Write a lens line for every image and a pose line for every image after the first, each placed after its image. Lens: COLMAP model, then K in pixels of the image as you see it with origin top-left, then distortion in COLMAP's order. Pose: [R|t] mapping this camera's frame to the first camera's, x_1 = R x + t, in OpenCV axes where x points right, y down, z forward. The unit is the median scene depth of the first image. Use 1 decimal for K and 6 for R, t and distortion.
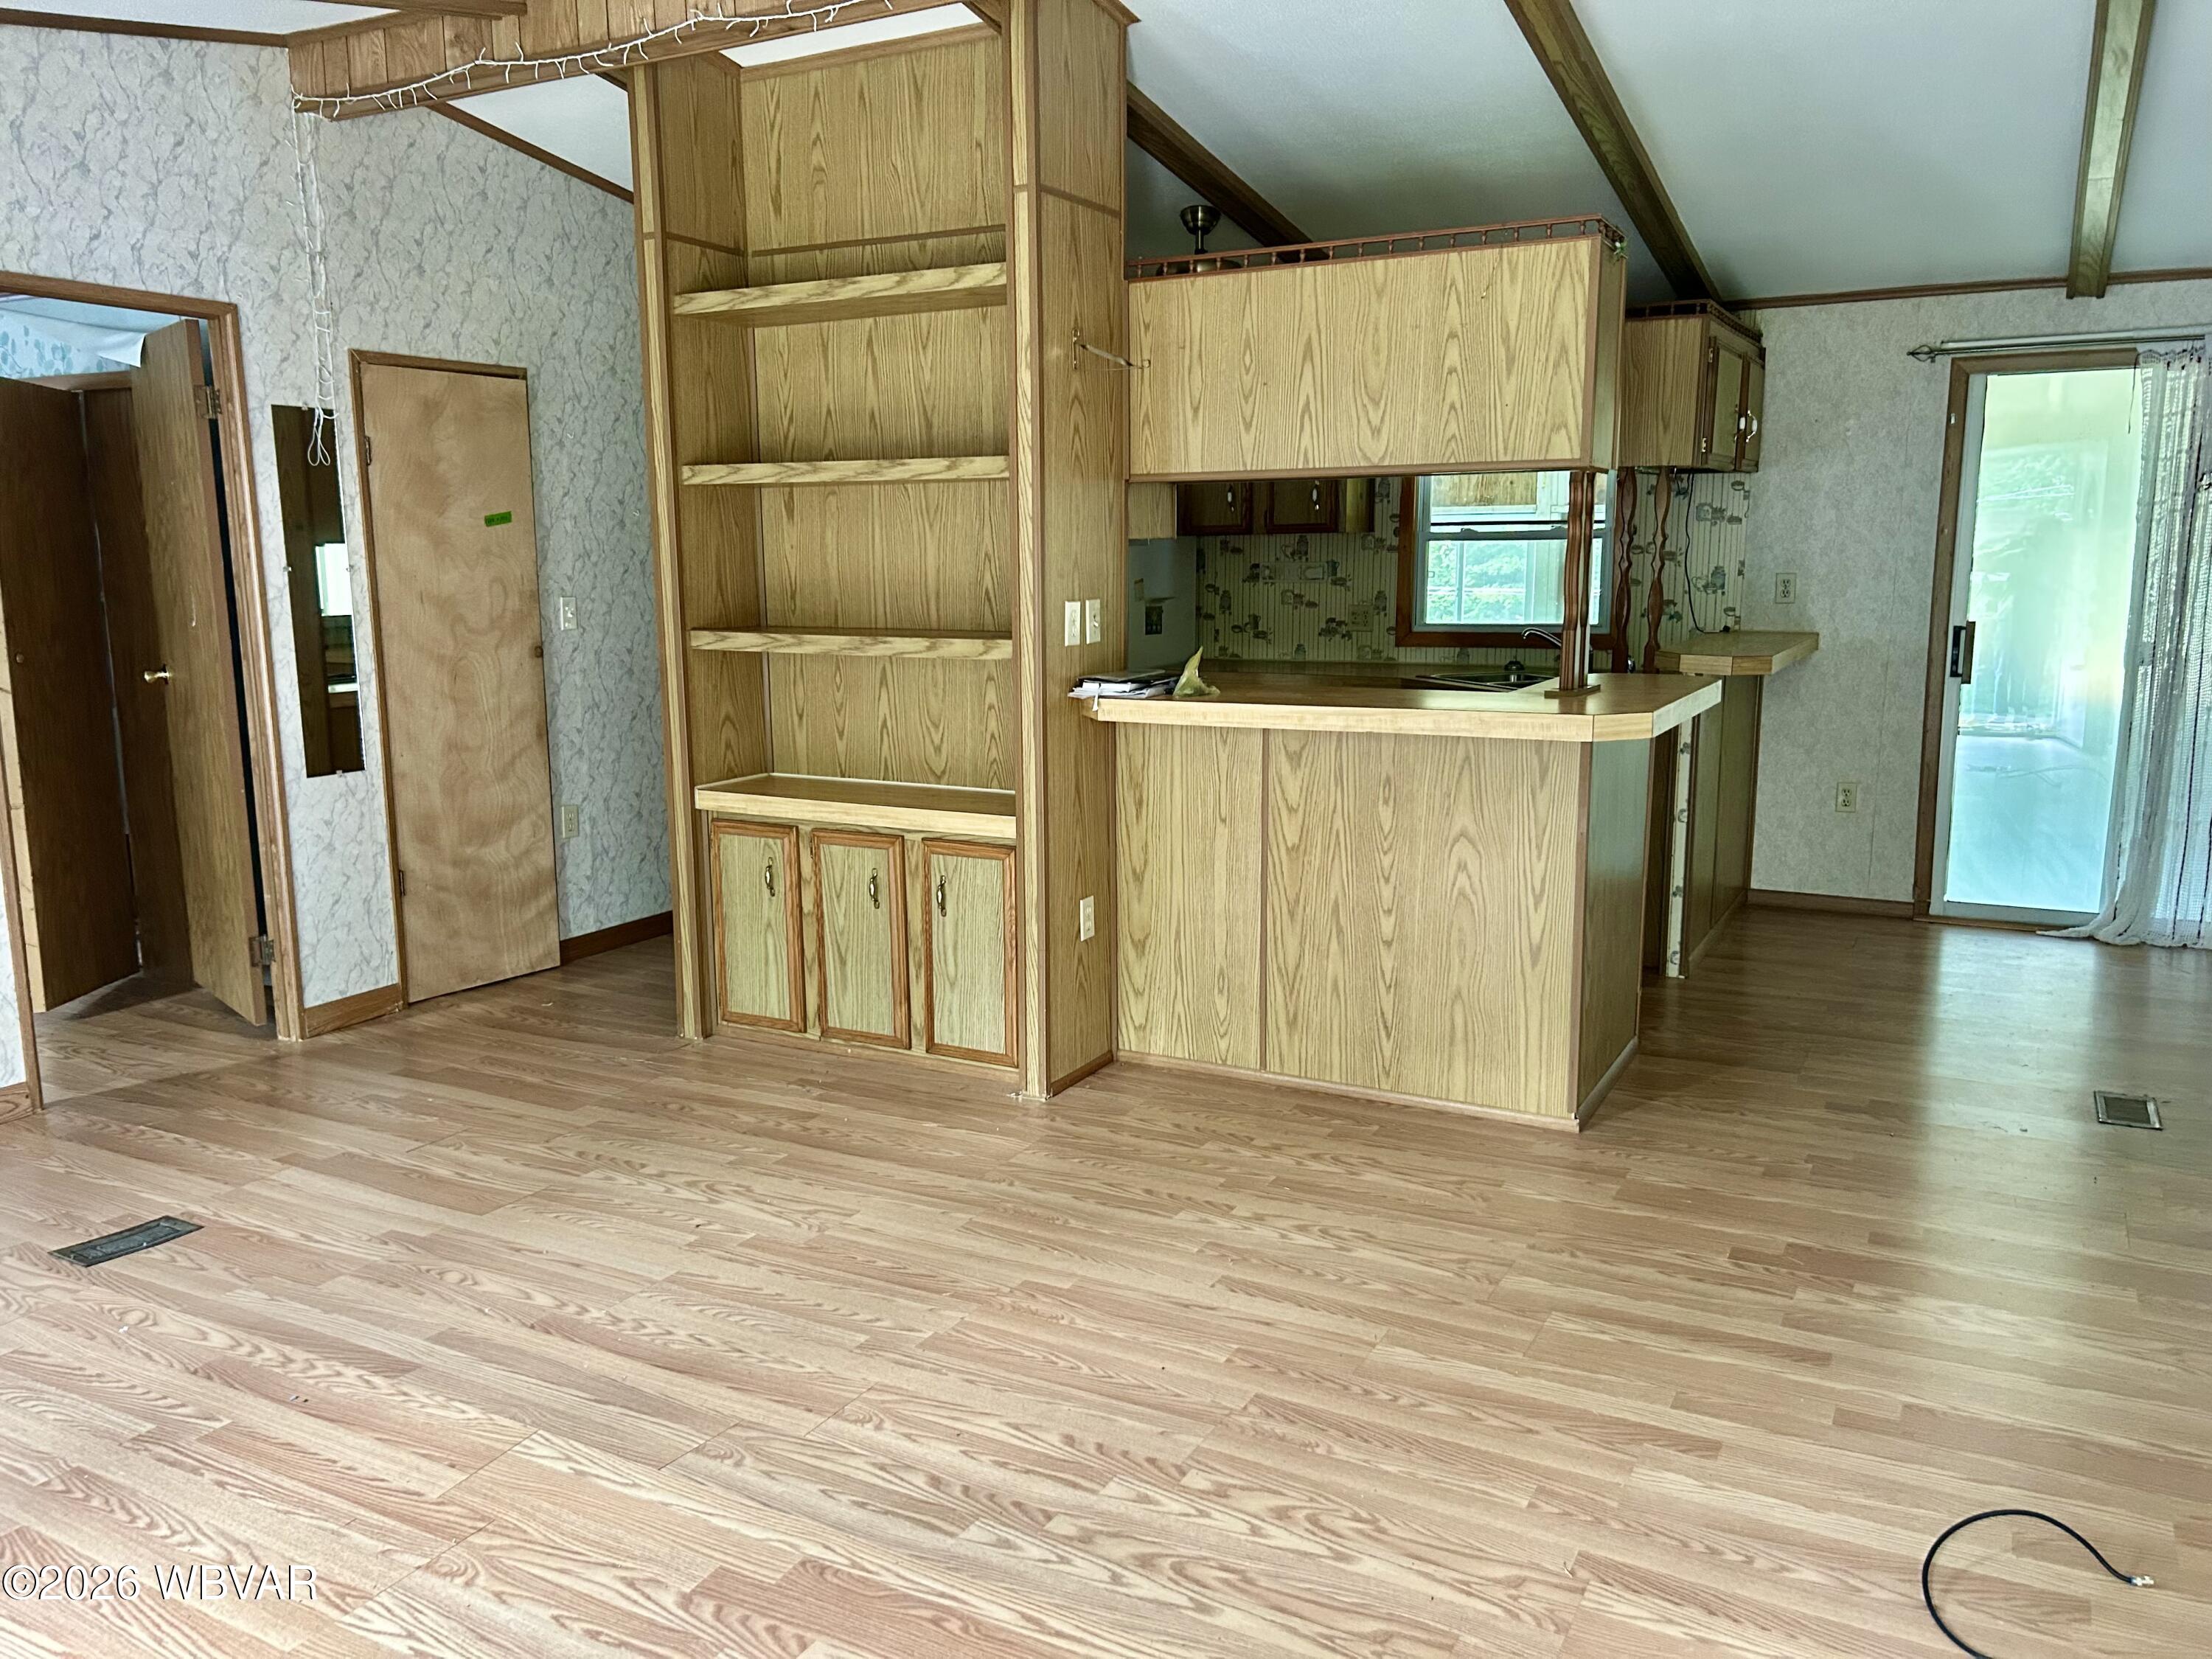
lens RADIAL K [[1665.7, 0, 1109.6], [0, 1665.7, 831.9], [0, 0, 1]] dist [0.011999, 0.000208]
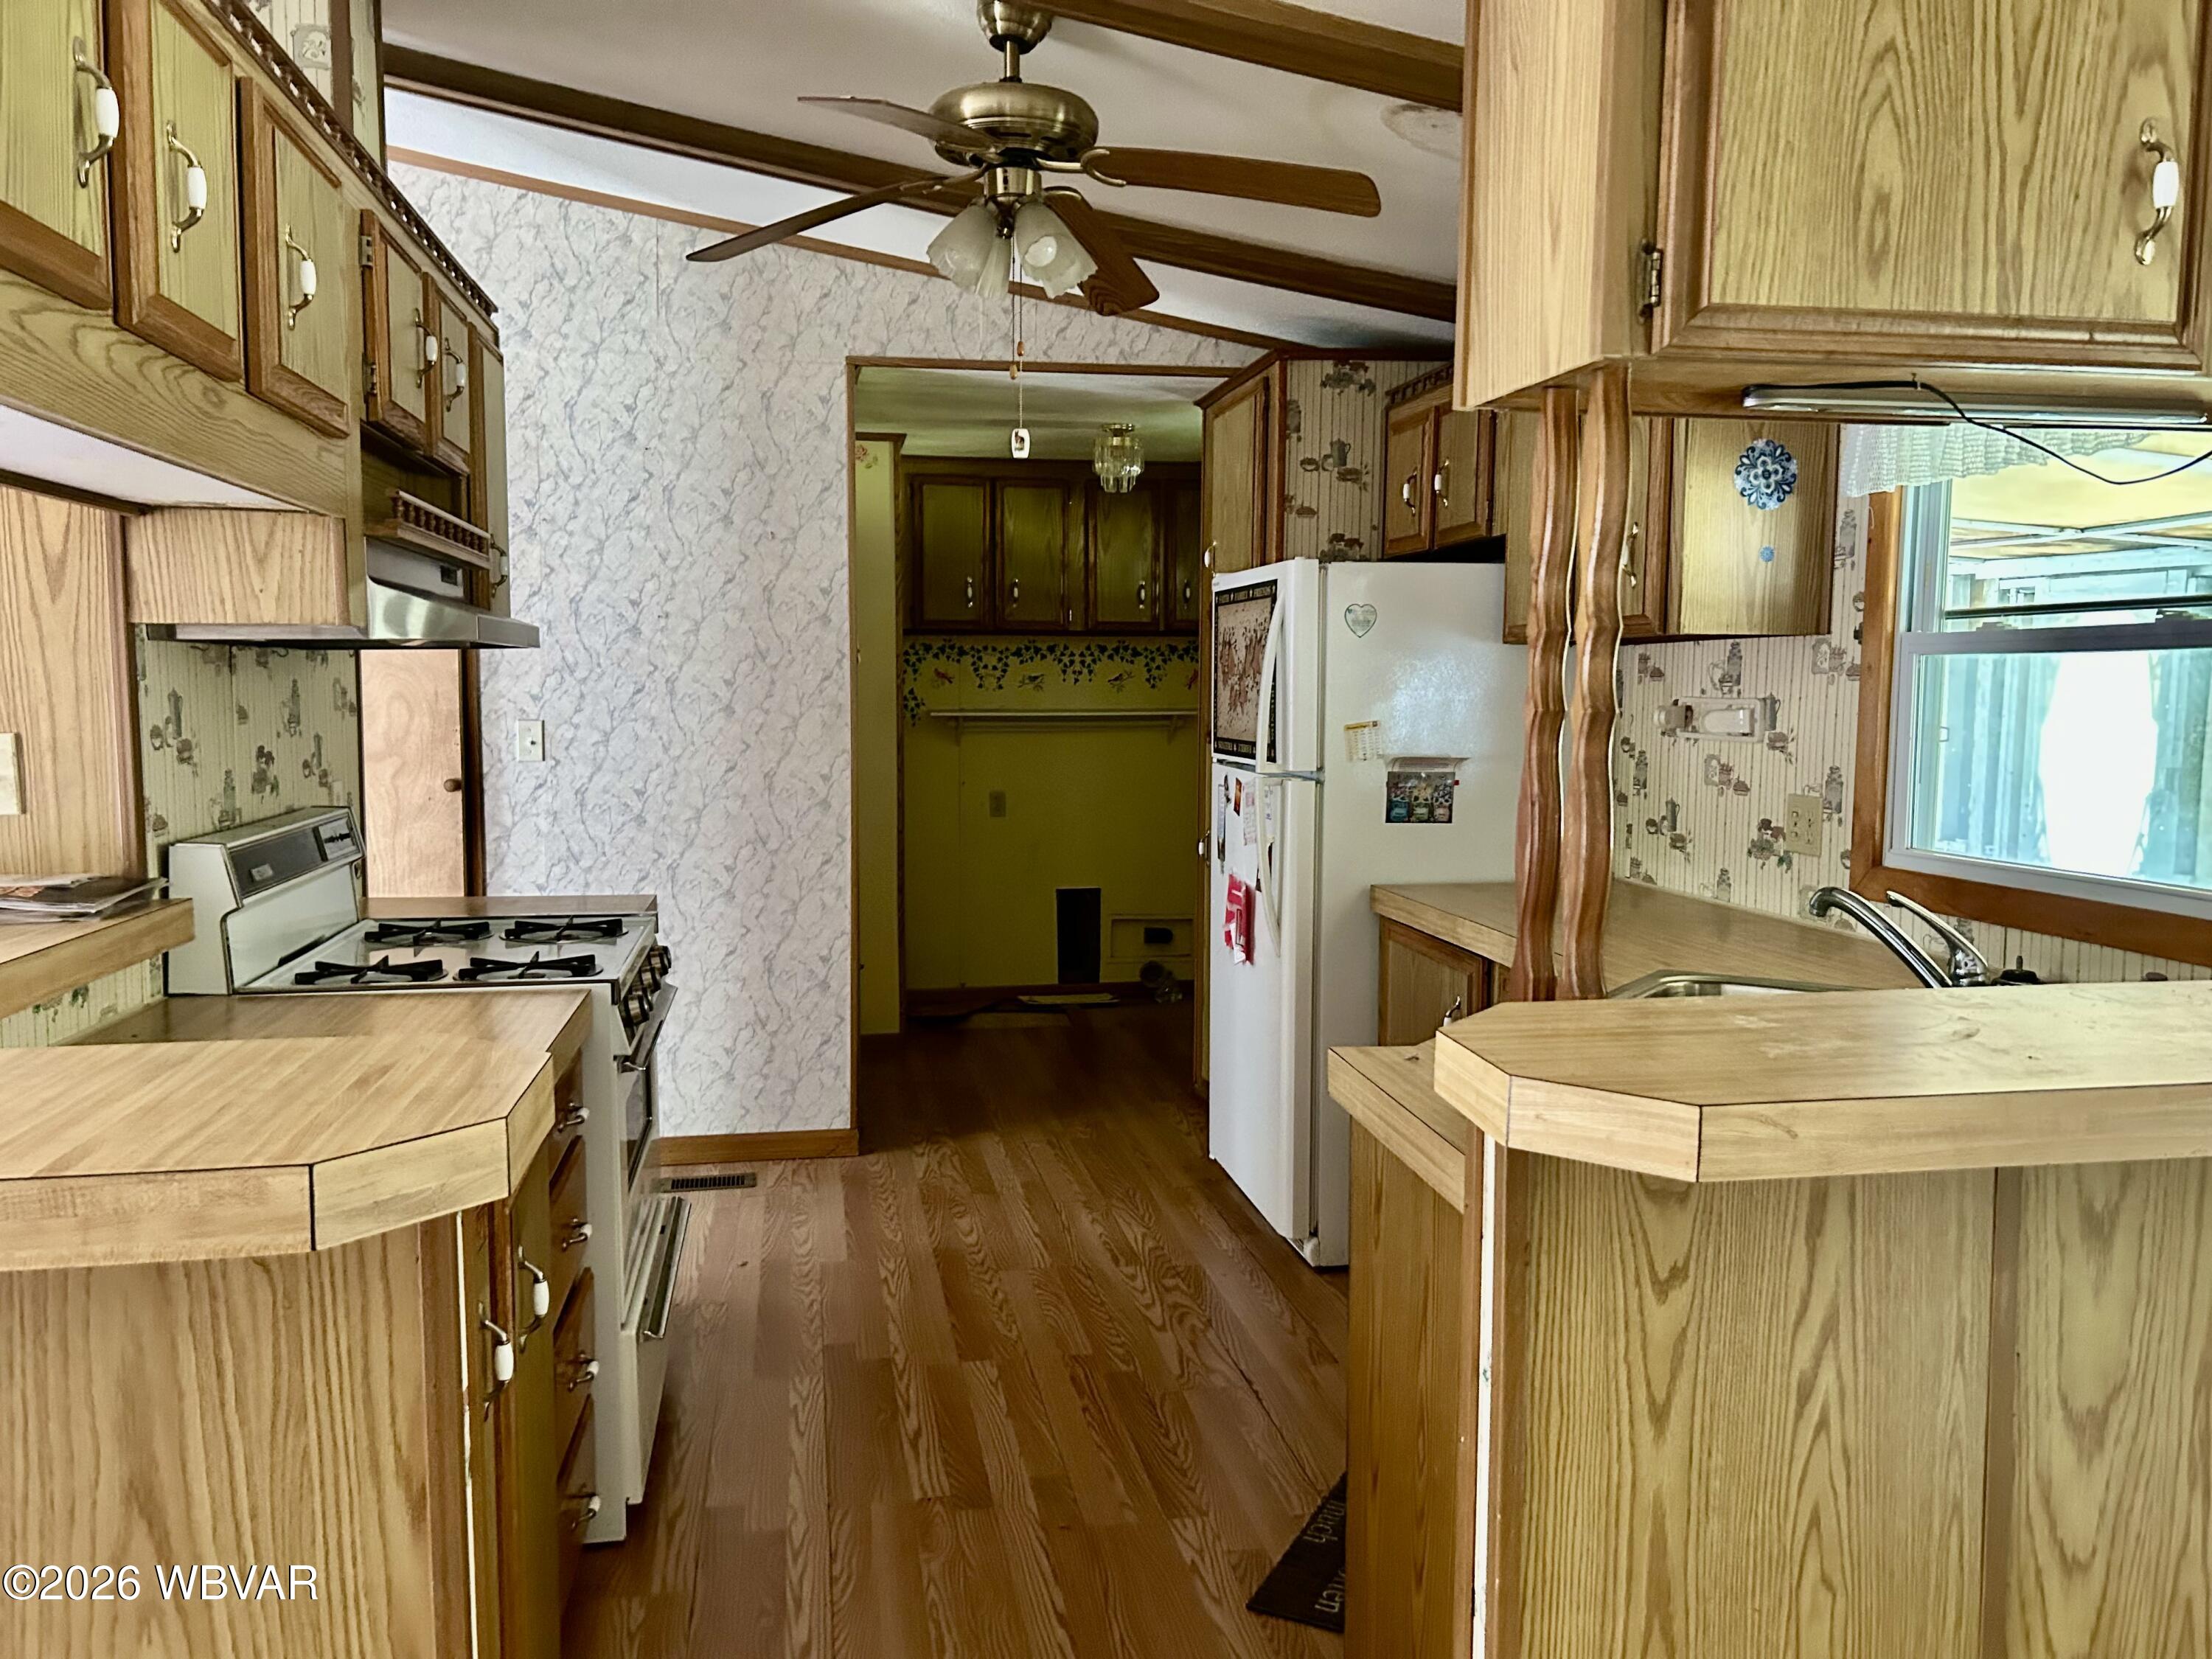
lens RADIAL K [[1665.7, 0, 1102.9], [0, 1665.7, 836.5], [0, 0, 1]] dist [0.011999, 0.000208]
pose [[0.624004, 0.084194, -0.776872, 0.381049], [-0.139744, 0.990175, -0.004935, -0.096384], [0.768824, 0.111643, 0.629639, 0.571439]]
